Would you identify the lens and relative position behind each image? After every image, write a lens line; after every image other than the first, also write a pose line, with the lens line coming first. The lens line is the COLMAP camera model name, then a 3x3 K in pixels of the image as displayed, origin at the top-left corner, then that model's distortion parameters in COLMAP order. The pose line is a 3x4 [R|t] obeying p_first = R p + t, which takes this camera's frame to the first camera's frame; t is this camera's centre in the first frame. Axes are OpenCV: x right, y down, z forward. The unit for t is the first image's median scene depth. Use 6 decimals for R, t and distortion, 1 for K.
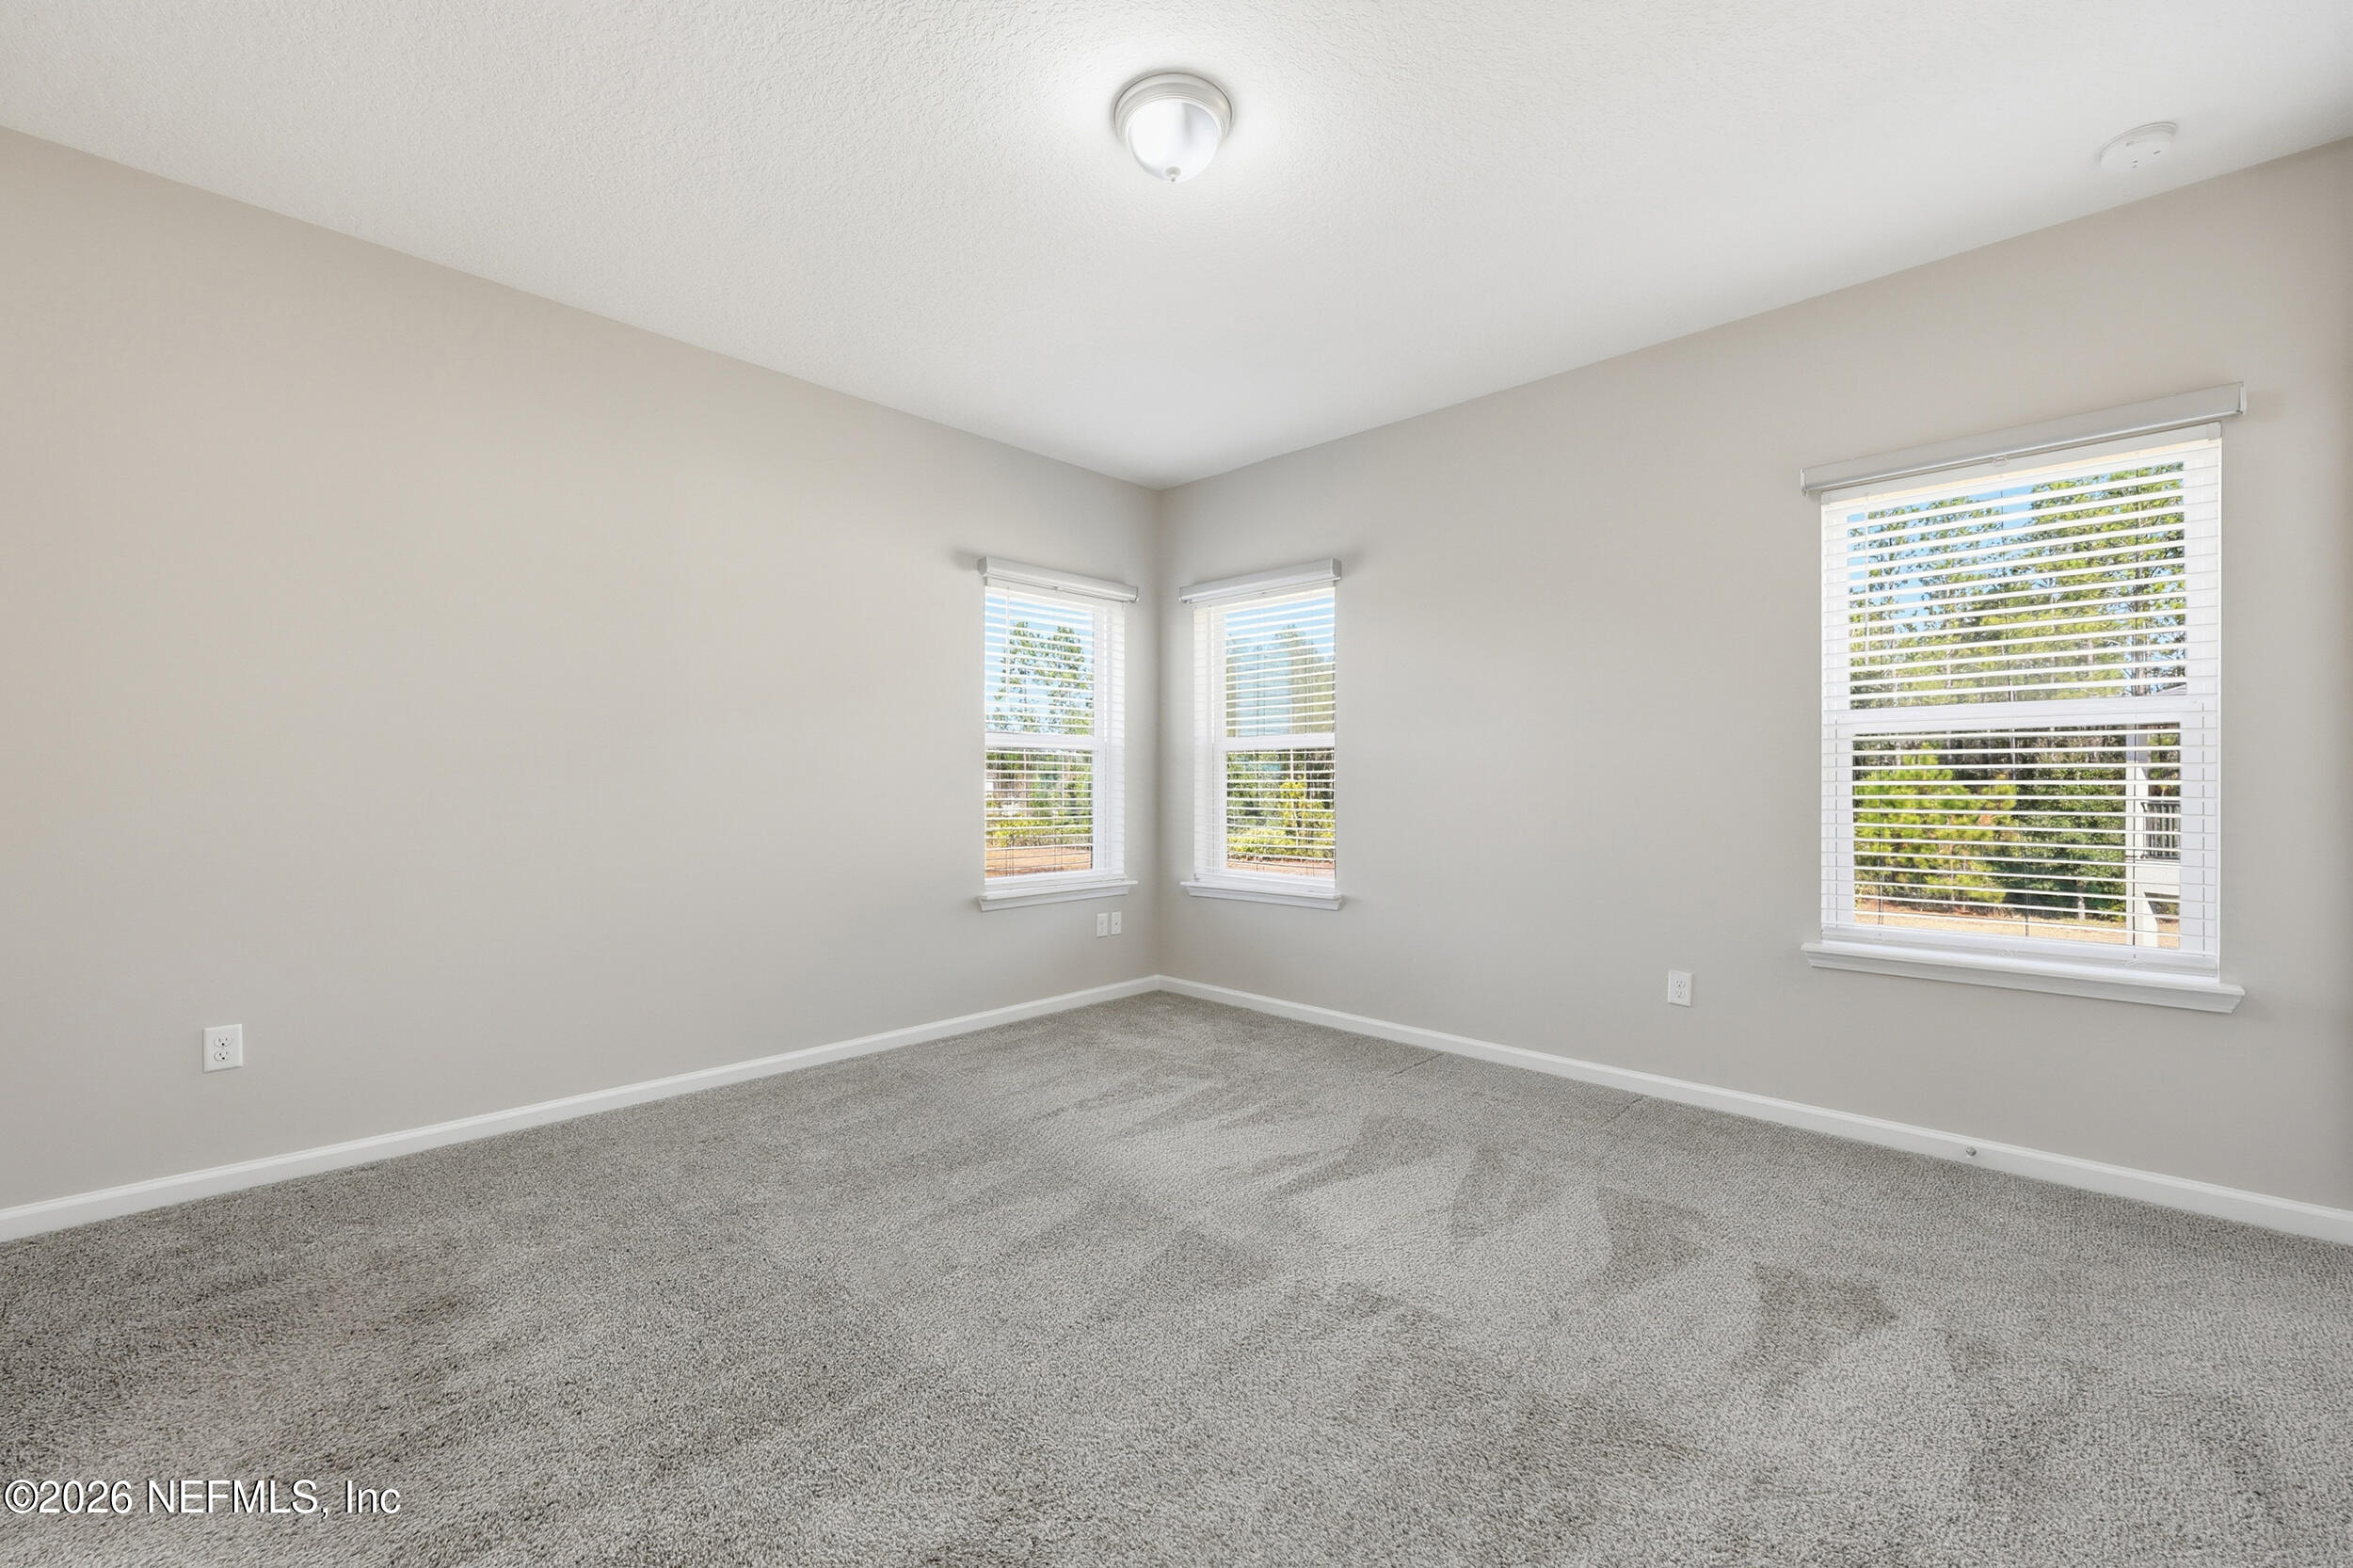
lens RADIAL K [[947.2, 0, 1168.5], [0, 947.2, 783.8], [0, 0, 1]] dist [0.001336, -0.000155]
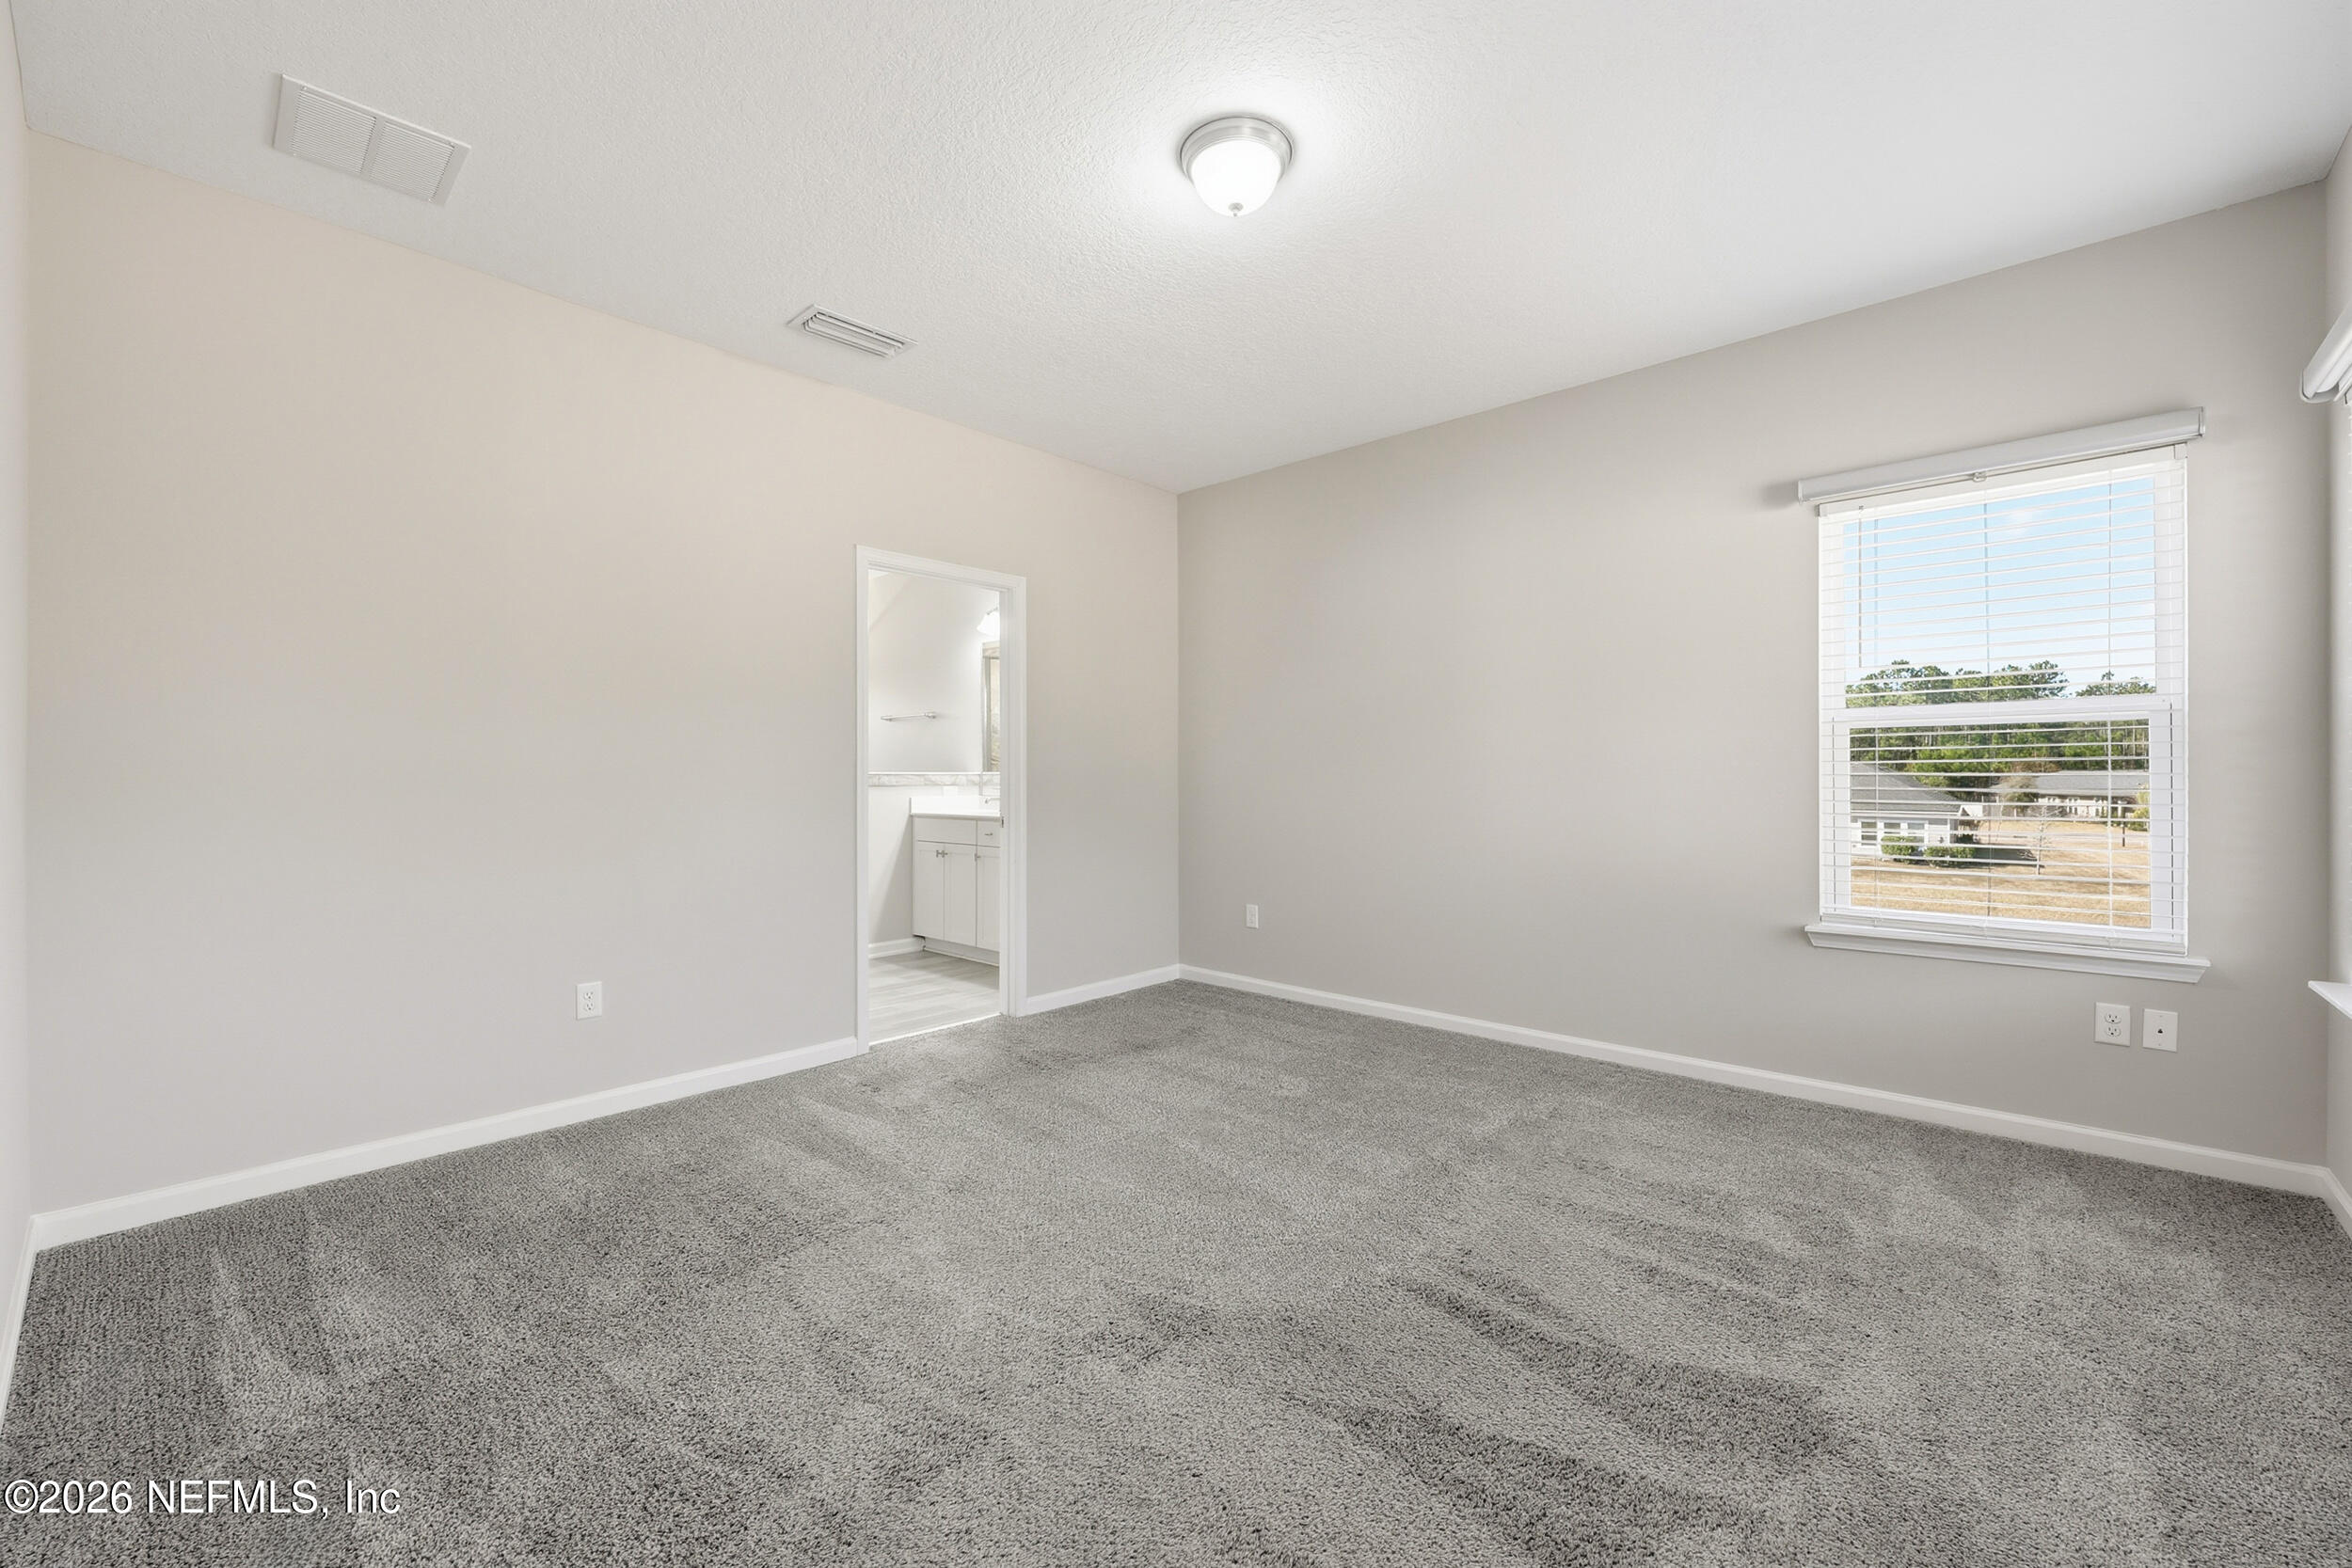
lens RADIAL K [[946.7, 0, 1168.0], [0, 946.7, 783.8], [0, 0, 1]] dist [0.001336, -0.000155]
pose [[0.036863, 0.005298, -0.999306, 0.651778], [0.000158, 0.999986, 0.005307, -0.000813], [0.999320, -0.000354, 0.036862, 0.541121]]
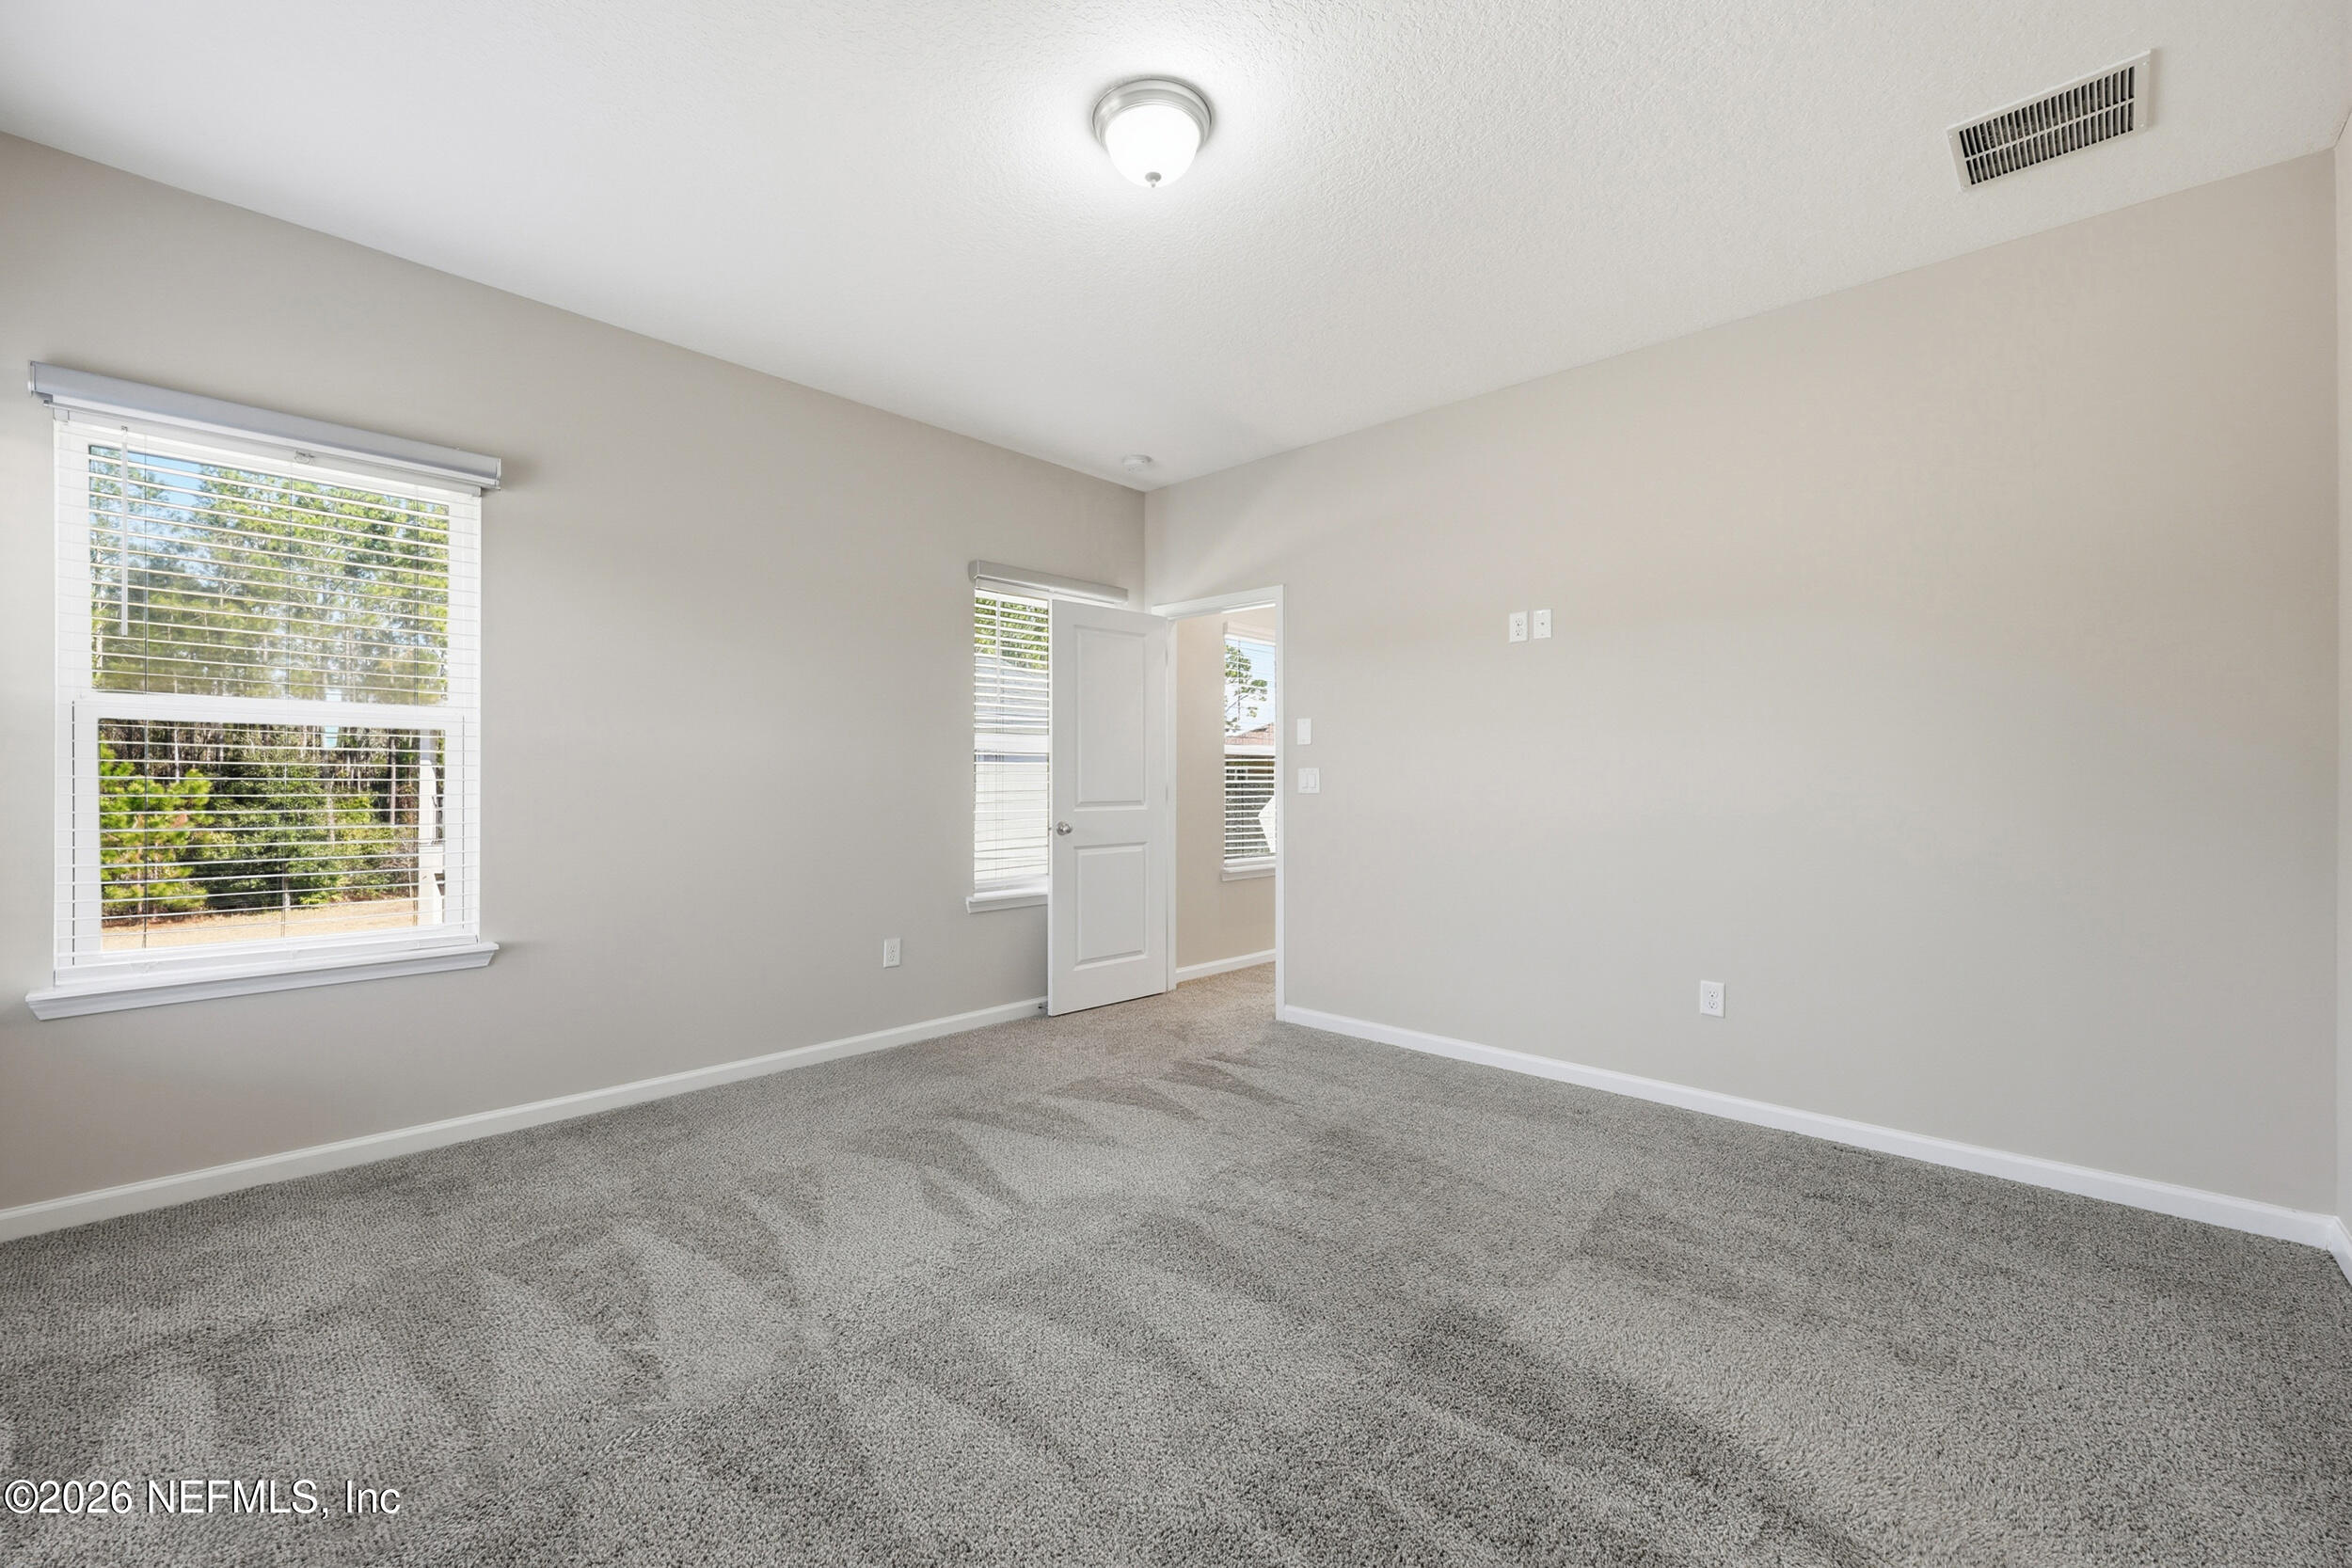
lens RADIAL K [[946.7, 0, 1168.0], [0, 946.7, 783.8], [0, 0, 1]] dist [0.001336, -0.000155]
pose [[-0.023999, 0.004872, 0.999700, -0.606458], [-0.007293, 0.999961, -0.005048, 0.004468], [-0.999685, -0.007412, -0.023963, 0.618236]]
